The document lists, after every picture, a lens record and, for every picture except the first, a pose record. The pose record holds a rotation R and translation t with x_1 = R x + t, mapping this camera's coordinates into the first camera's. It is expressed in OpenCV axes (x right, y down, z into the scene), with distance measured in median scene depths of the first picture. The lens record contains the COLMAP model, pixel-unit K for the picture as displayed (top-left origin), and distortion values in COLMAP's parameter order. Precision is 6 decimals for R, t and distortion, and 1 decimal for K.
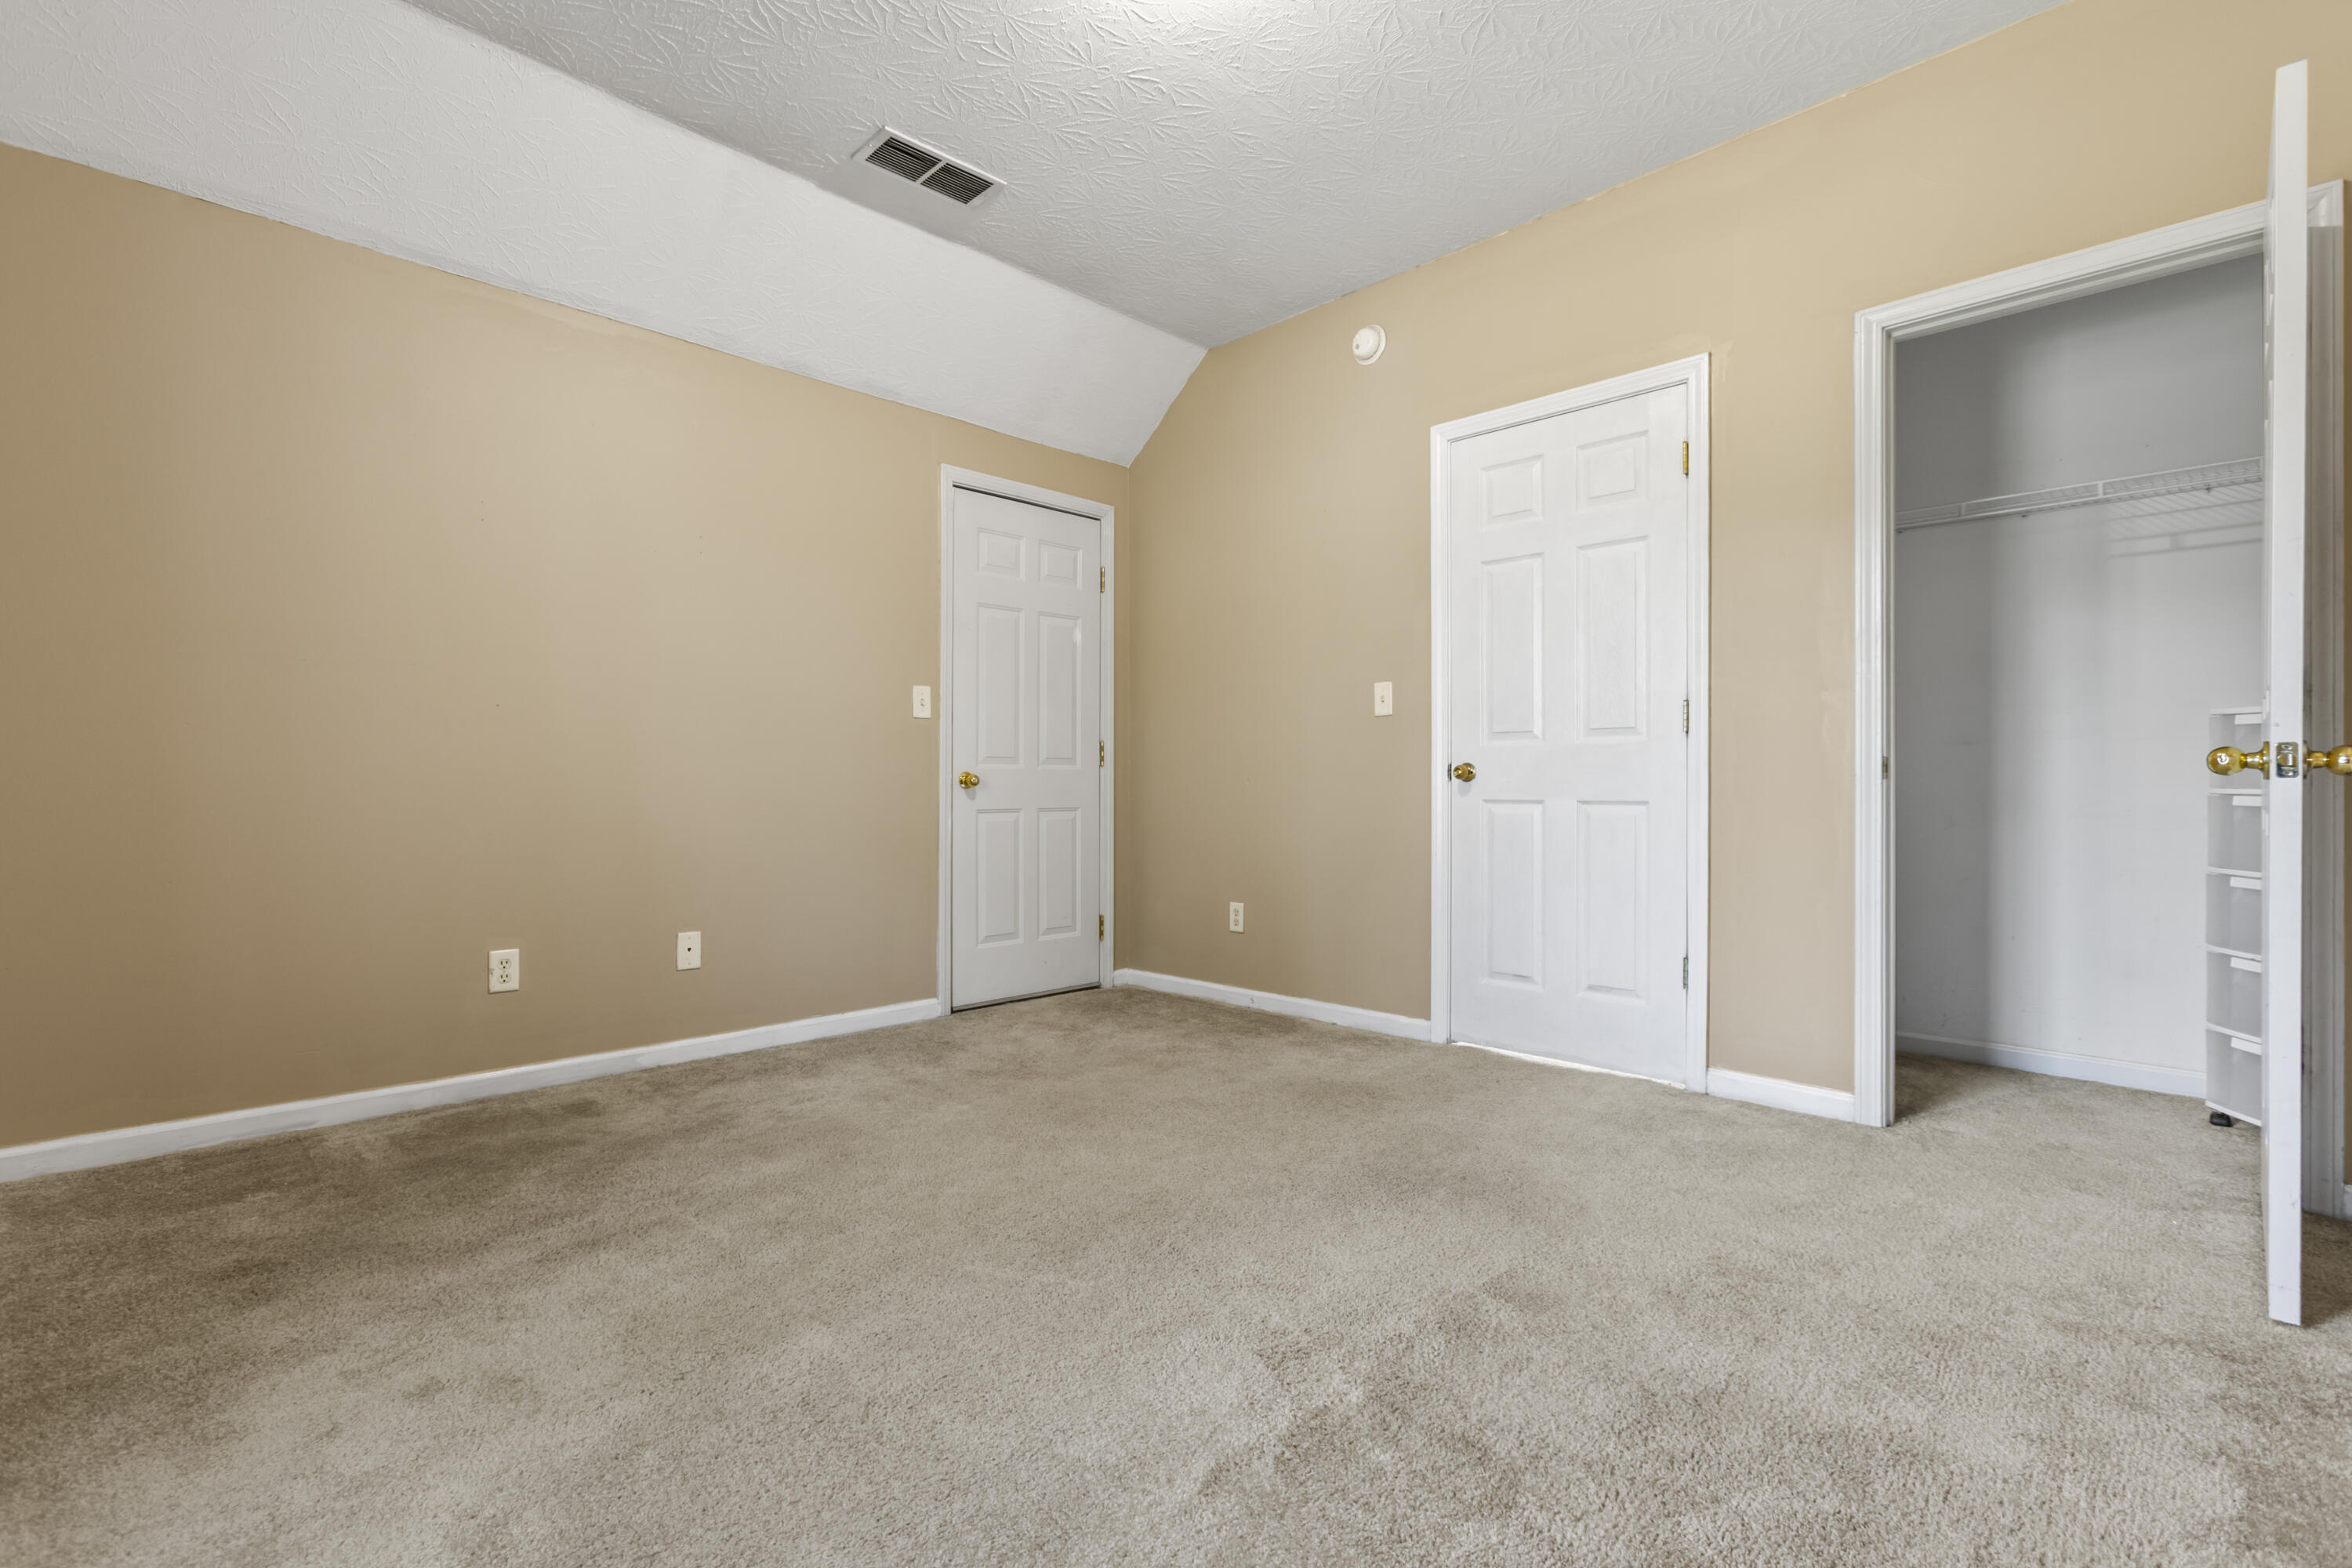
lens RADIAL K [[1054.4, 0, 1176.0], [0, 1054.4, 784.0], [0, 0, 1]] dist [0.003518, 0.001309]
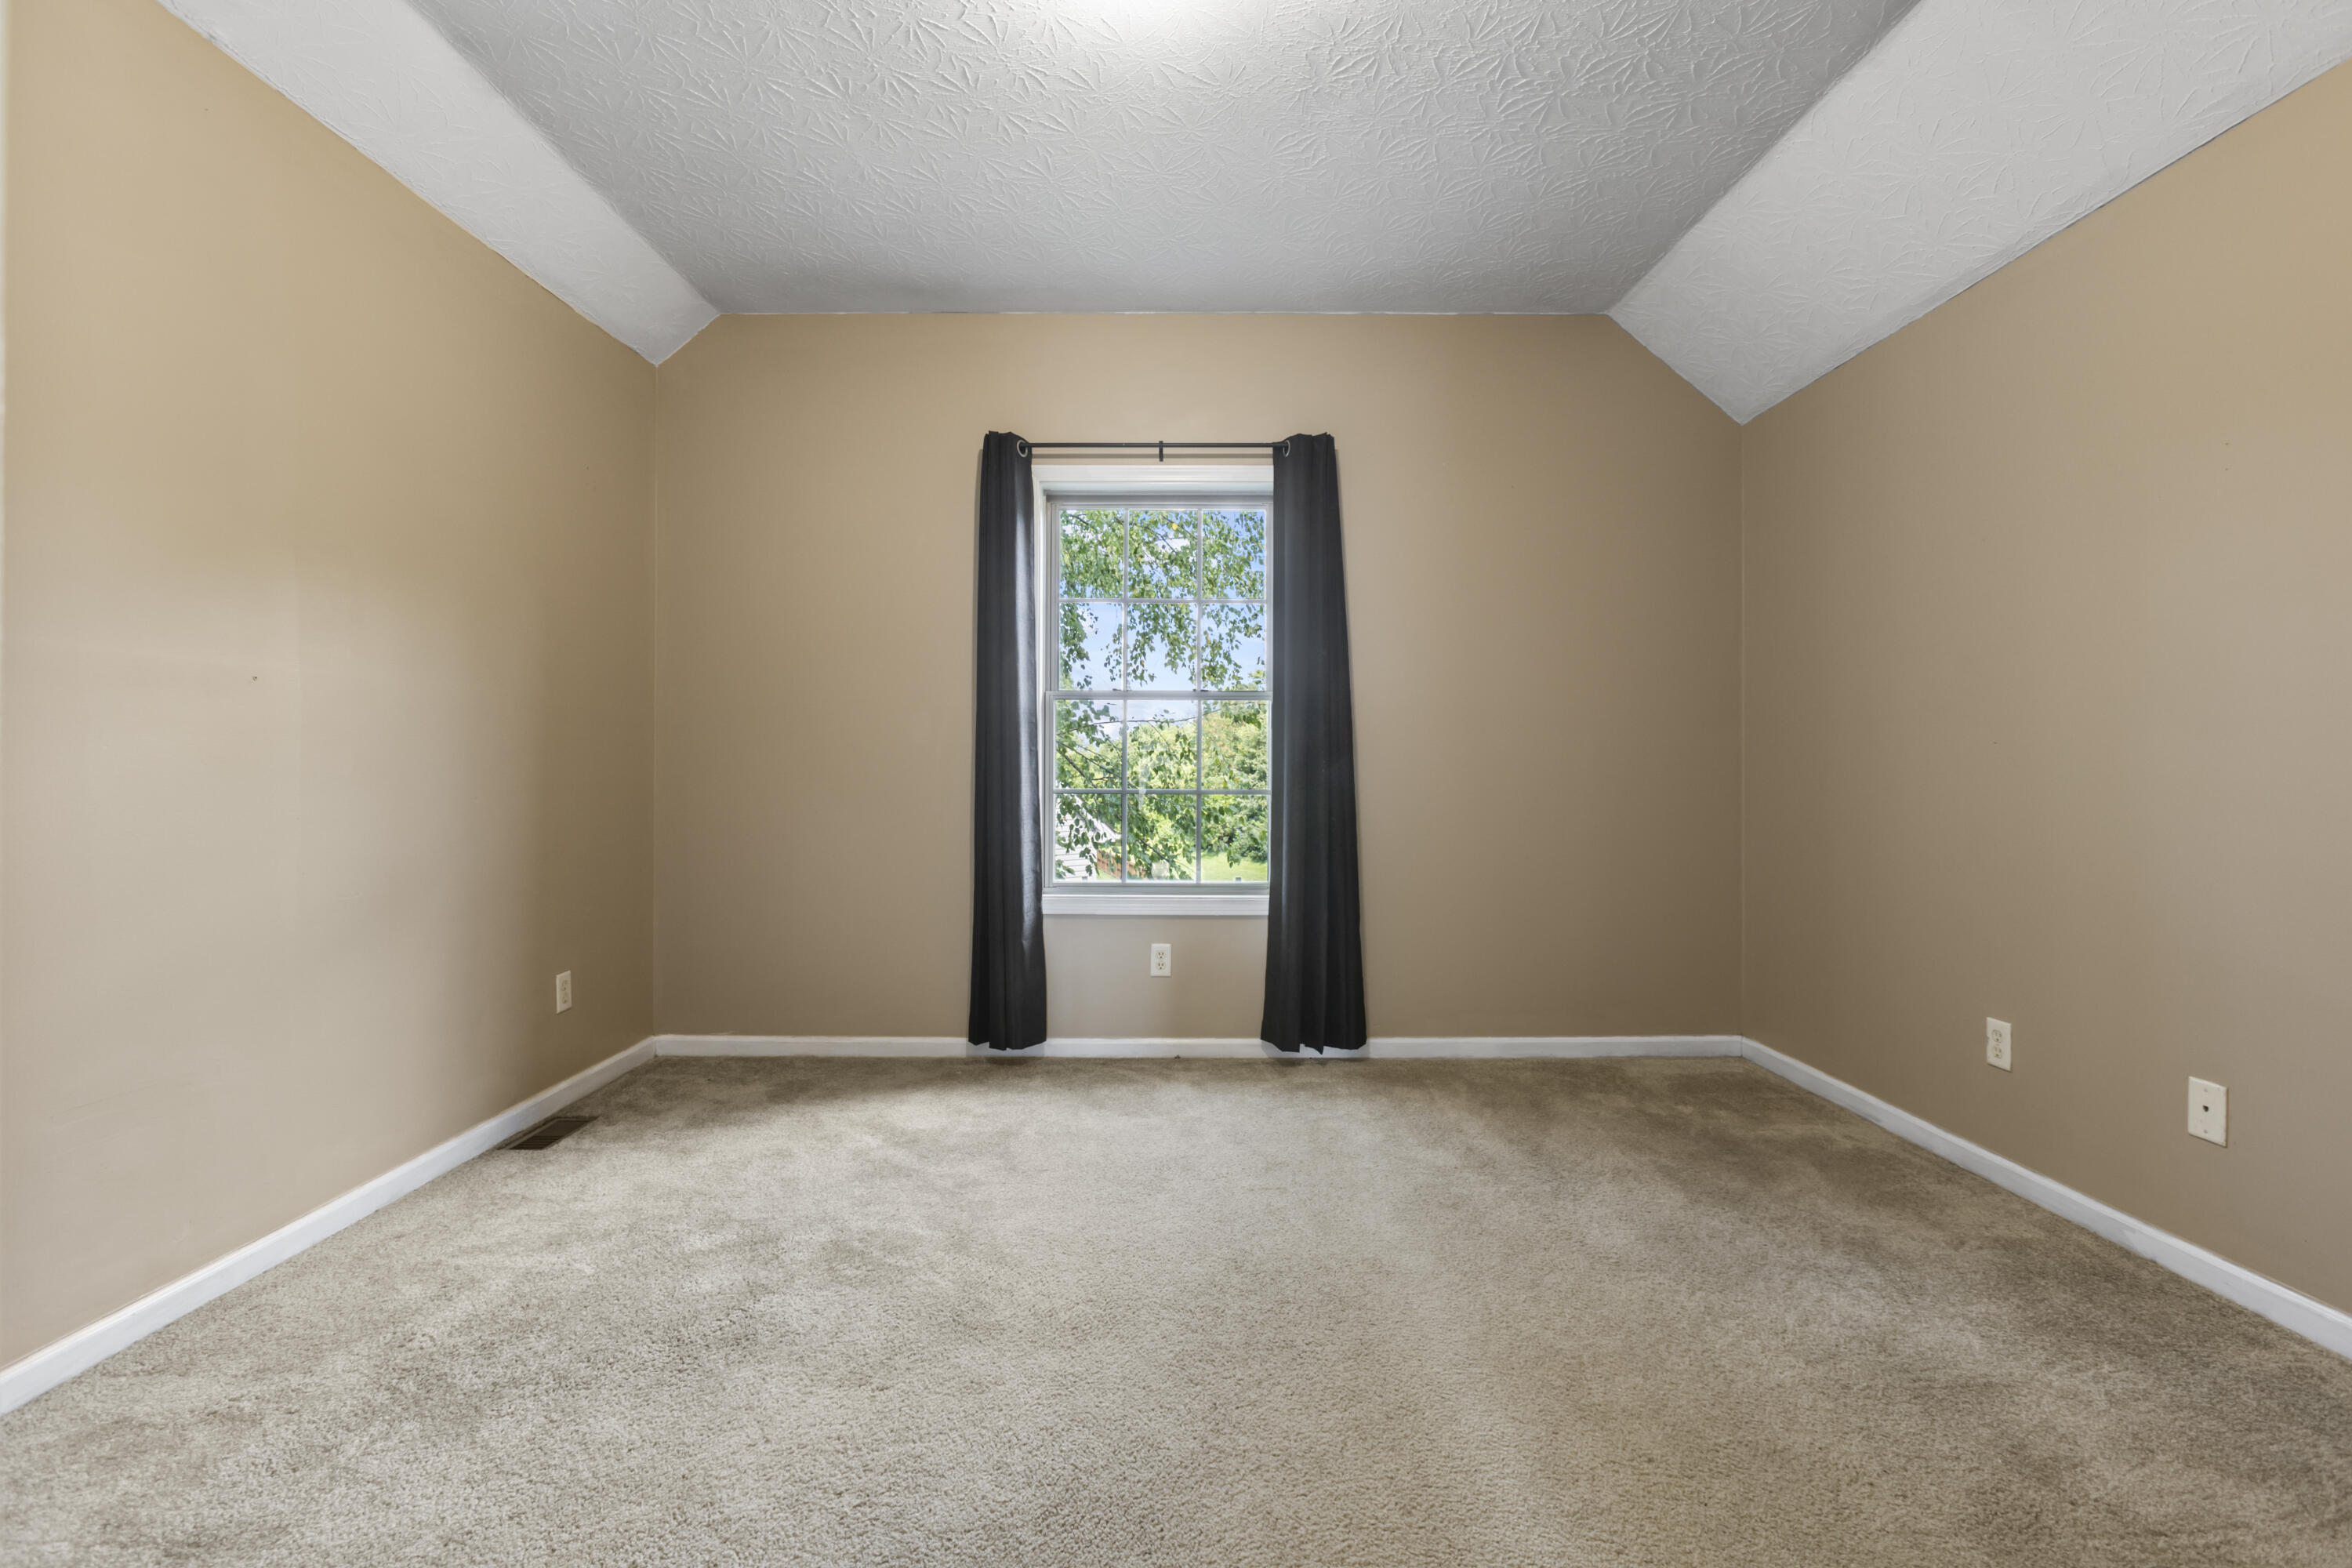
lens RADIAL K [[1054.4, 0, 1176.0], [0, 1054.4, 784.0], [0, 0, 1]] dist [0.003518, 0.001309]
pose [[-0.709357, 0.002800, -0.704844, 0.470453], [-0.004024, 0.999960, 0.008022, -0.044362], [0.704838, 0.008527, -0.709317, 1.134700]]
